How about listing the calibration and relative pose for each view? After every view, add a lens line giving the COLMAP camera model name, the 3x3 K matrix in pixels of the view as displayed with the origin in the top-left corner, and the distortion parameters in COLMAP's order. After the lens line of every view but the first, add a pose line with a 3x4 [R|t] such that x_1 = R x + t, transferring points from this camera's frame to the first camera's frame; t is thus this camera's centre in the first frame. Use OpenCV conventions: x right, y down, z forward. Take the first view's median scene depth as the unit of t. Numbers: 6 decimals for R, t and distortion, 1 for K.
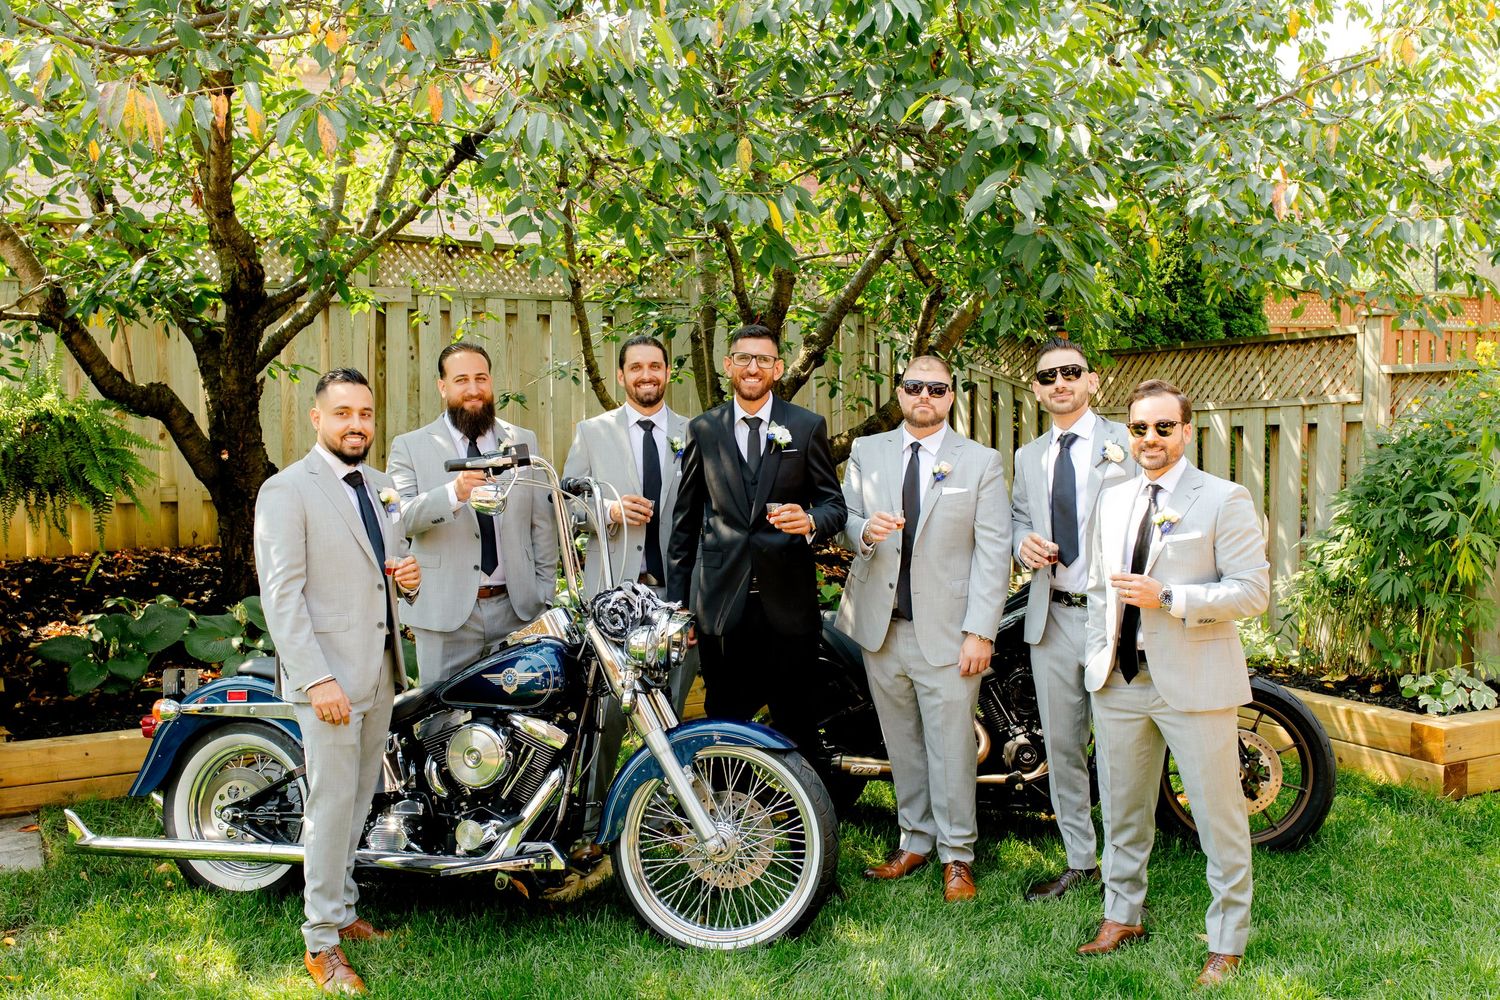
lens RADIAL K [[1461.9, 0, 745.1], [0, 1461.9, 493.0], [0, 0, 1]] dist [-0.000113, 0.003929]
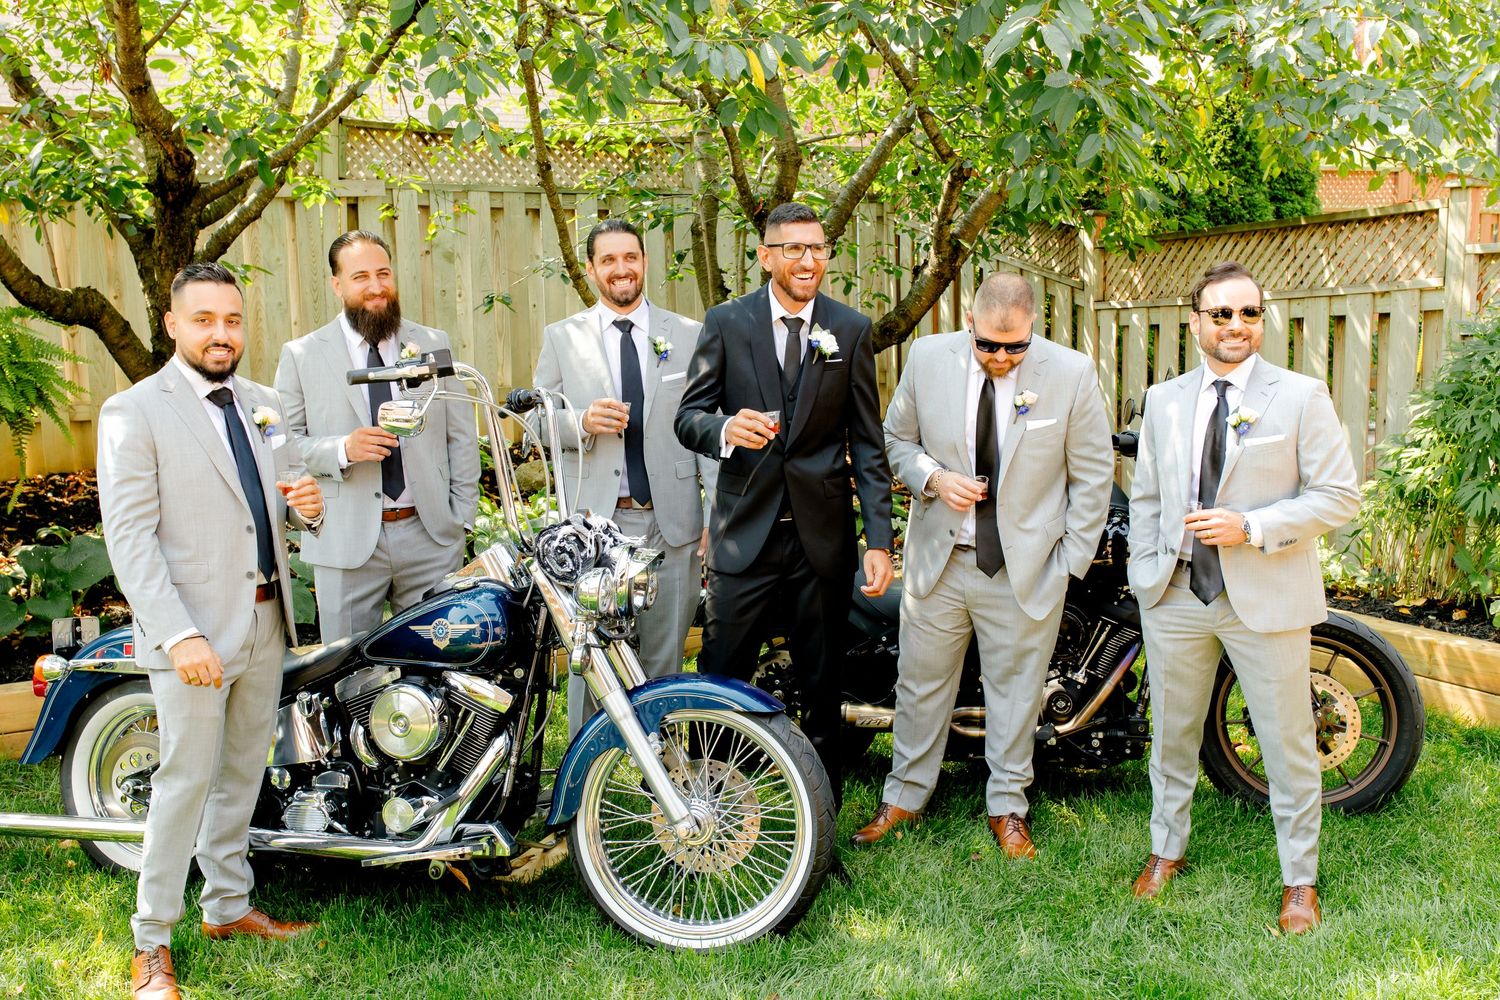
lens RADIAL K [[1432.9, 0, 750.0], [0, 1432.9, 500.0], [0, 0, 1]] dist [-0.001981, 0.010514]
pose [[0.999666, -0.012954, -0.022357, 0.033041], [0.014540, 0.997275, 0.072330, -0.004347], [0.021359, -0.072631, 0.997130, 0.178247]]
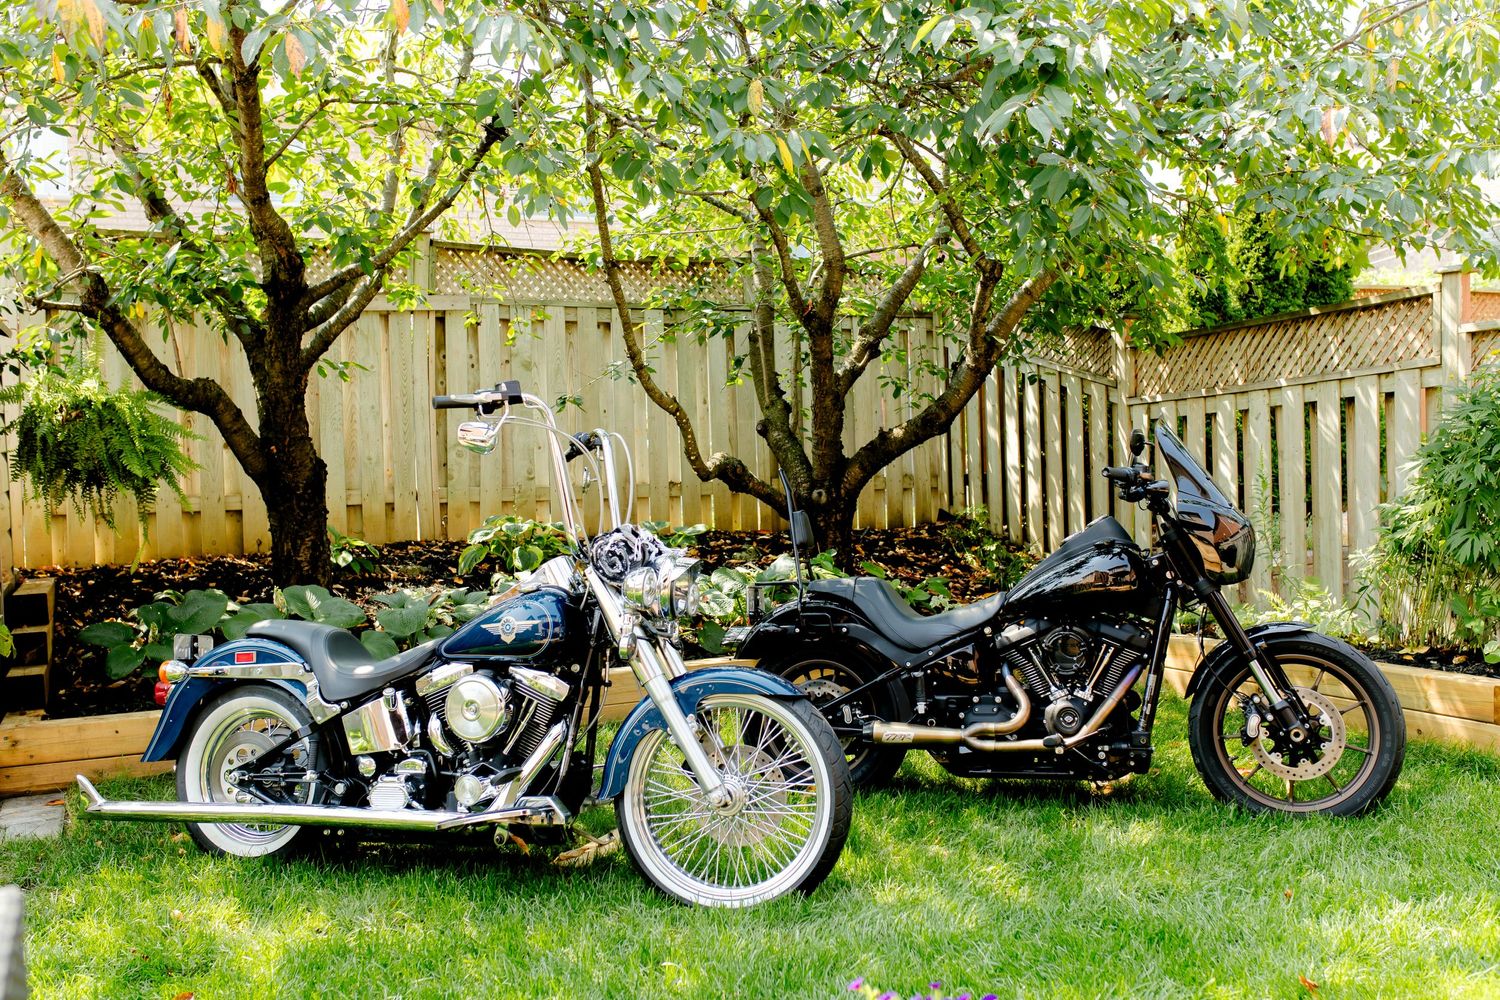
lens RADIAL K [[1440.0, 0, 749.8], [0, 1440.0, 518.0], [0, 0, 1]] dist [-0.002491, 0.006334]
pose [[0.996881, -0.019854, -0.076385, 0.067046], [0.017932, 0.999507, -0.025763, 0.076783], [0.076859, 0.024313, 0.996745, 0.060292]]
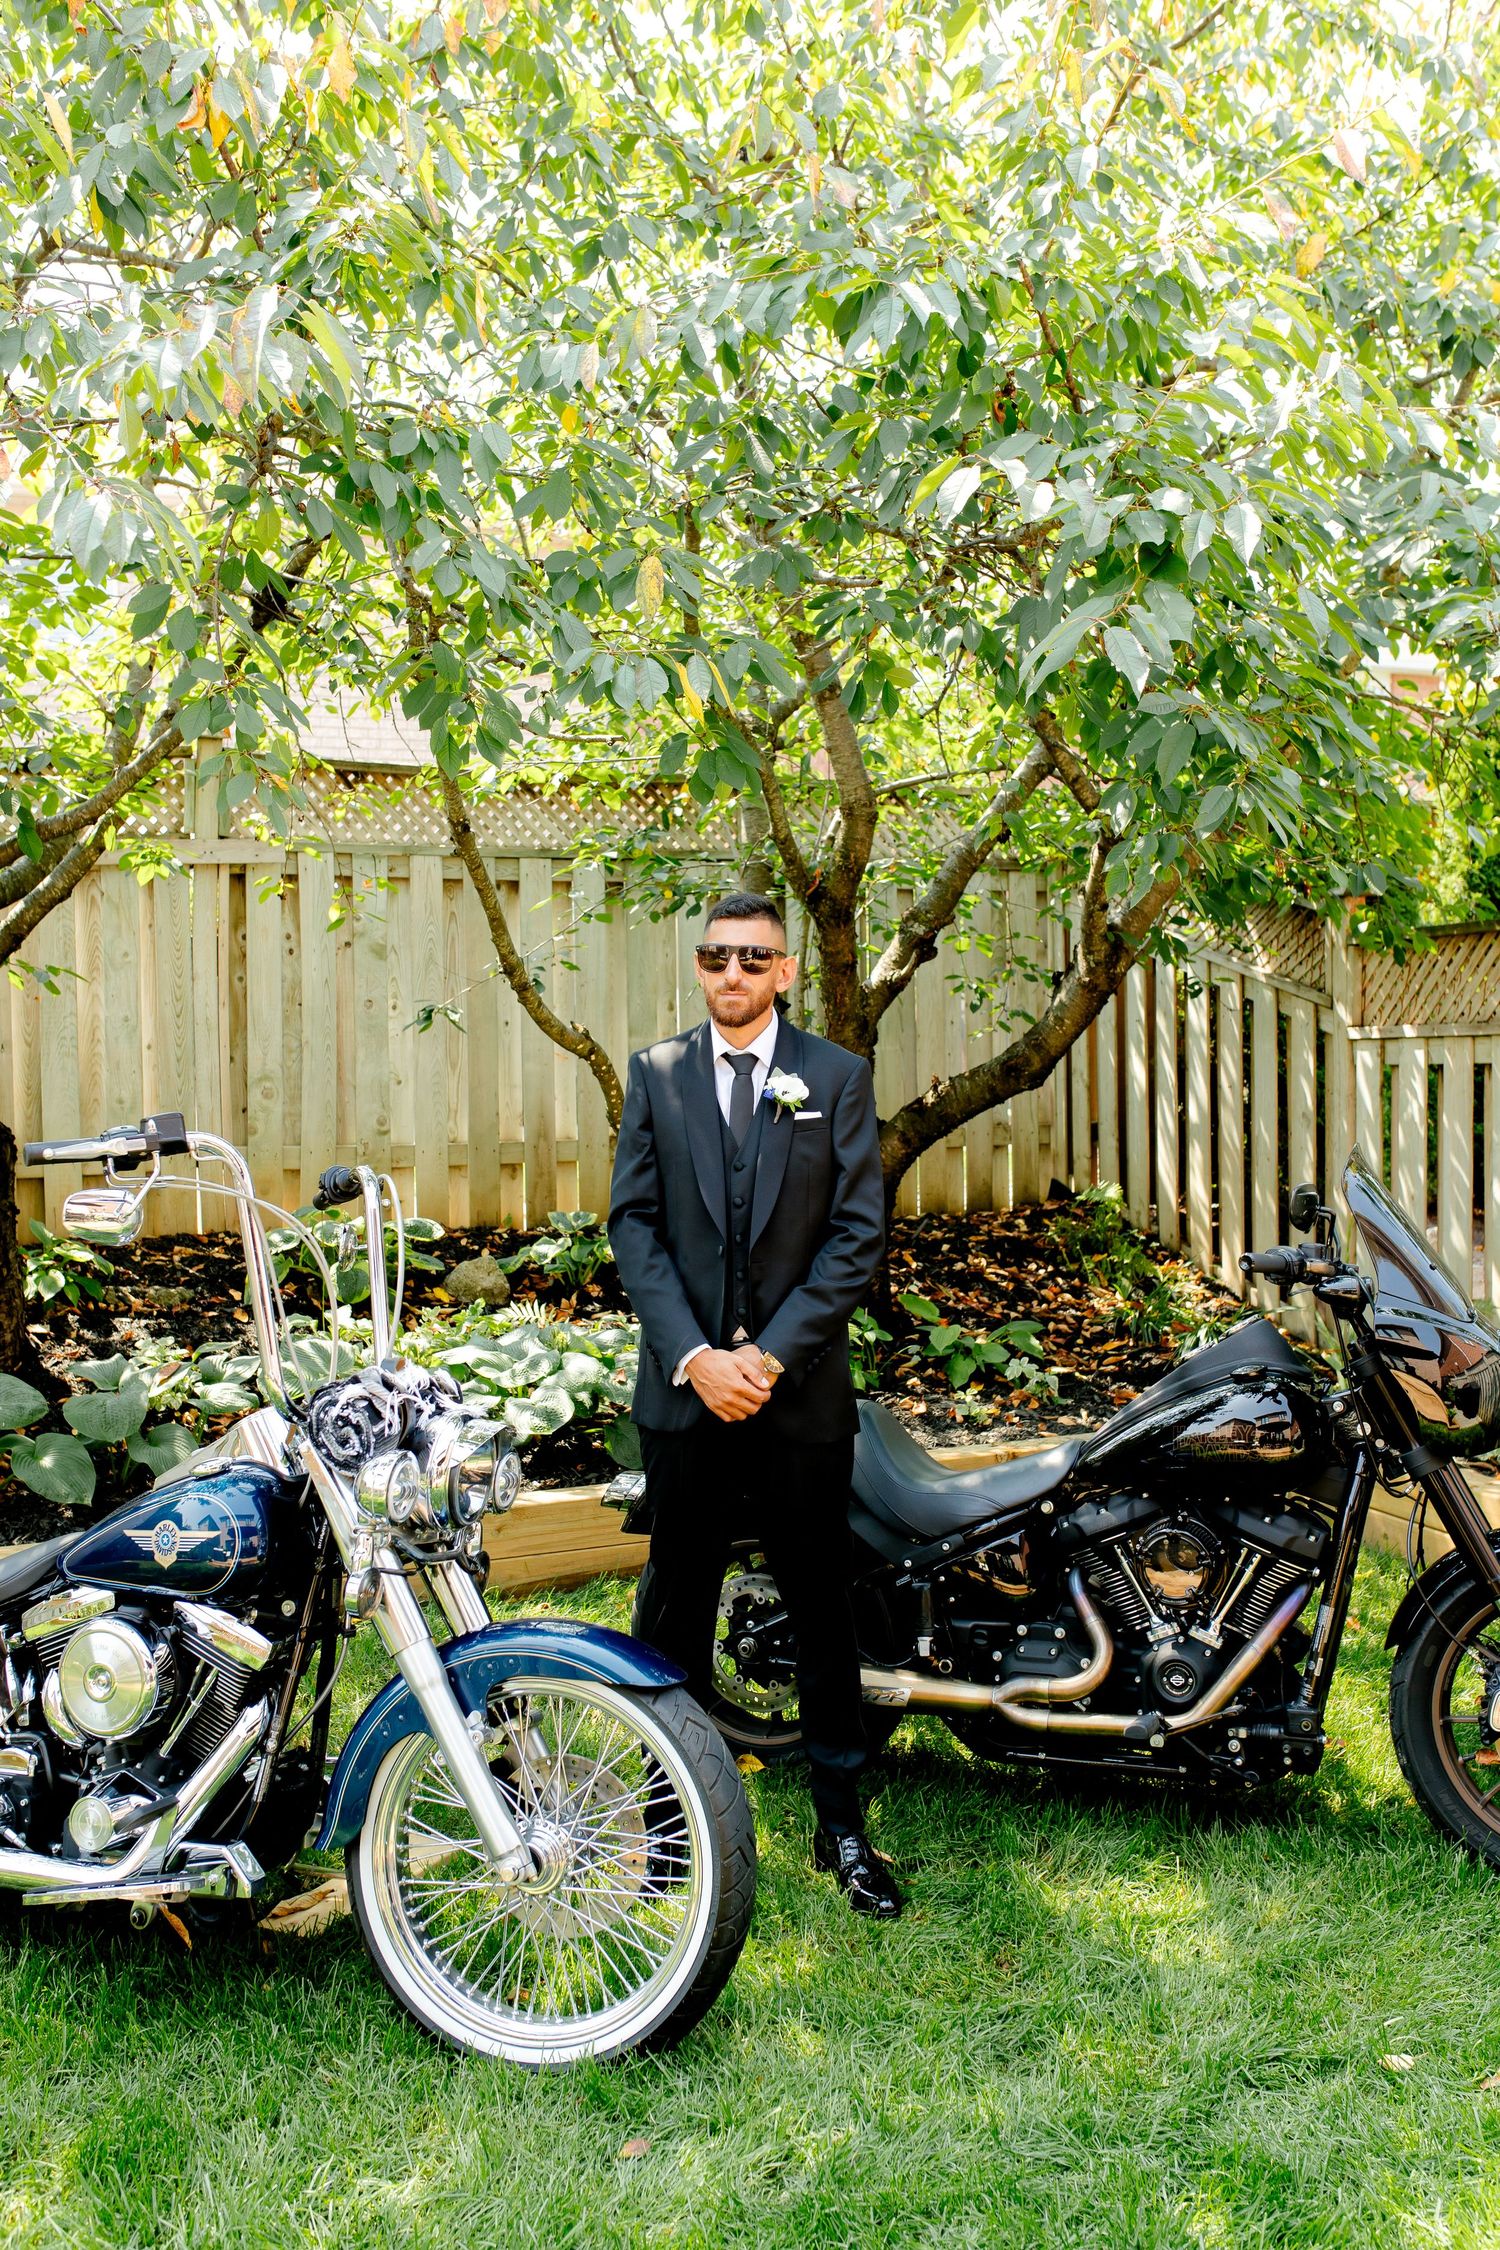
lens RADIAL K [[2154.2, 0, 754.2], [0, 2154.2, 1125.6], [0, 0, 1]] dist [0.002528, -0.001499]
pose [[0.993365, -0.000688, -0.115001, 0.141128], [-0.000265, 0.999966, -0.008277, -0.020329], [0.115002, 0.008253, 0.993331, 0.206697]]
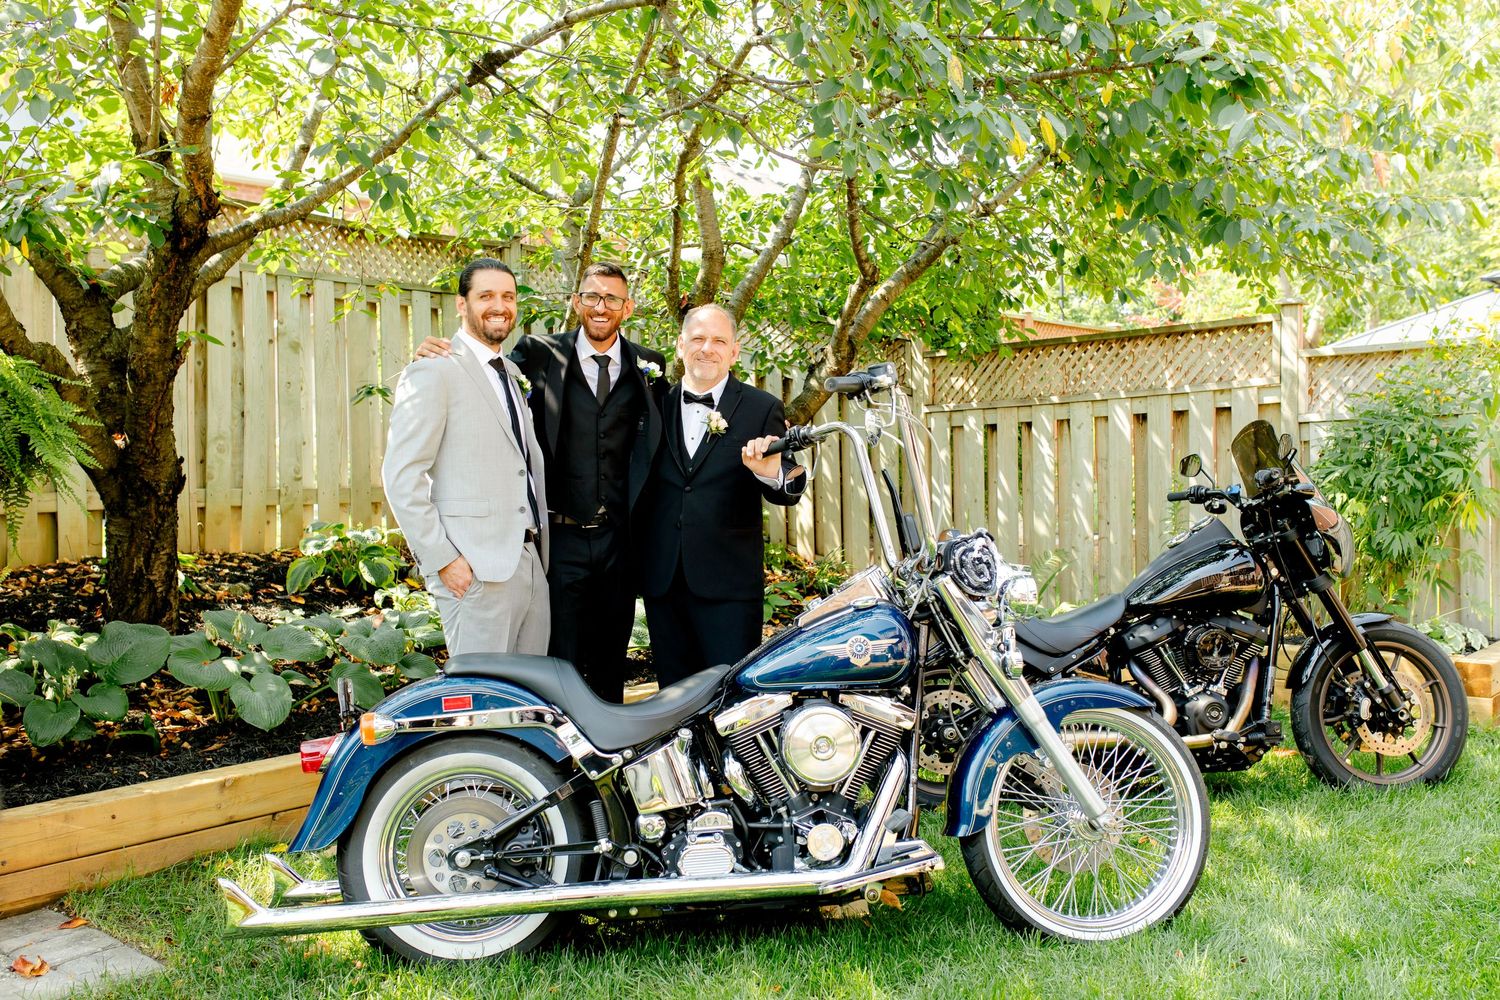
lens RADIAL K [[1417.4, 0, 750.2], [0, 1417.4, 508.6], [0, 0, 1]] dist [0.001745, -0.000997]
pose [[0.929519, -0.022732, 0.368074, -0.479972], [0.033988, 0.999131, -0.024126, 0.060444], [-0.367205, 0.034935, 0.929484, 0.251429]]
